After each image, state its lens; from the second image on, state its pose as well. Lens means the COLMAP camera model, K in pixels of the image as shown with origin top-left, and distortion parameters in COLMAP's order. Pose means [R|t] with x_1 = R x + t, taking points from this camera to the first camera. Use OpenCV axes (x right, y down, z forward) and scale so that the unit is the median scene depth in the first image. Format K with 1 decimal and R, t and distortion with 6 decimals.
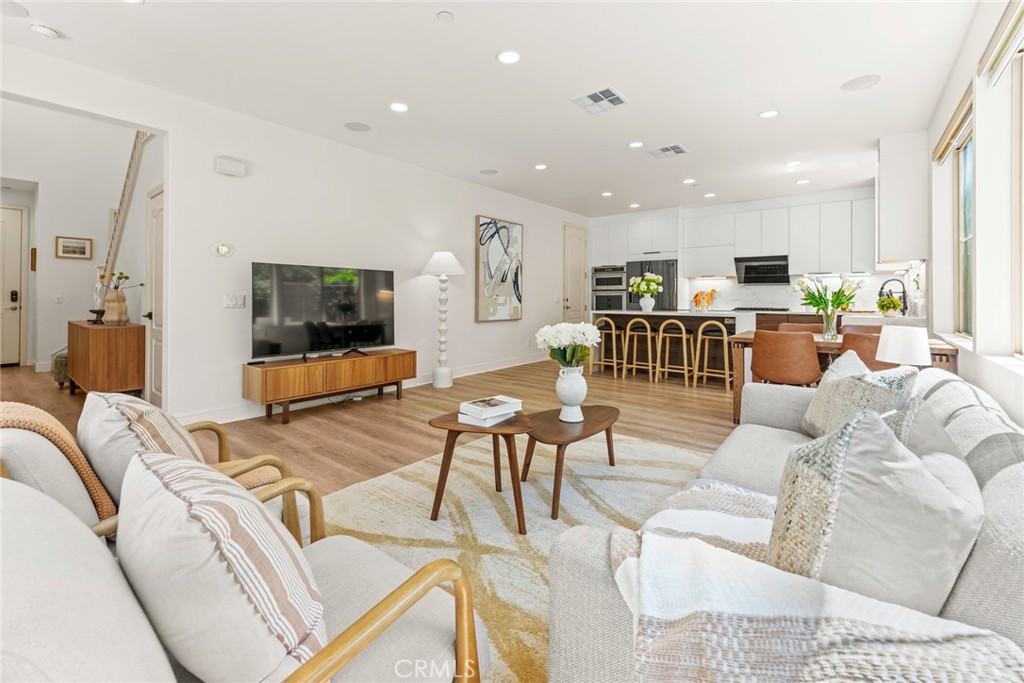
lens RADIAL K [[425.7, 0, 497.0], [0, 425.7, 299.6], [0, 0, 1]] dist [-0.004591, 0.000080]
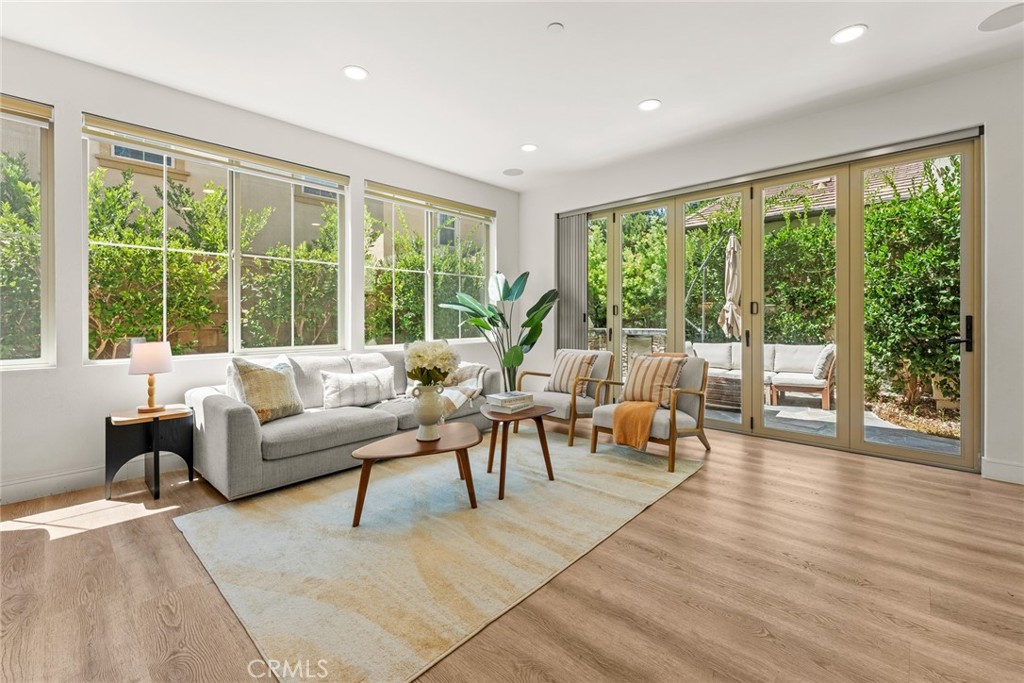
lens RADIAL K [[425.7, 0, 525.3], [0, 425.7, 330.4], [0, 0, 1]] dist [-0.004591, 0.000080]
pose [[-0.999541, 0.000306, 0.030292, -0.031320], [0.001285, 0.999478, 0.032290, -0.002316], [-0.030266, 0.032314, -0.999019, 0.772516]]
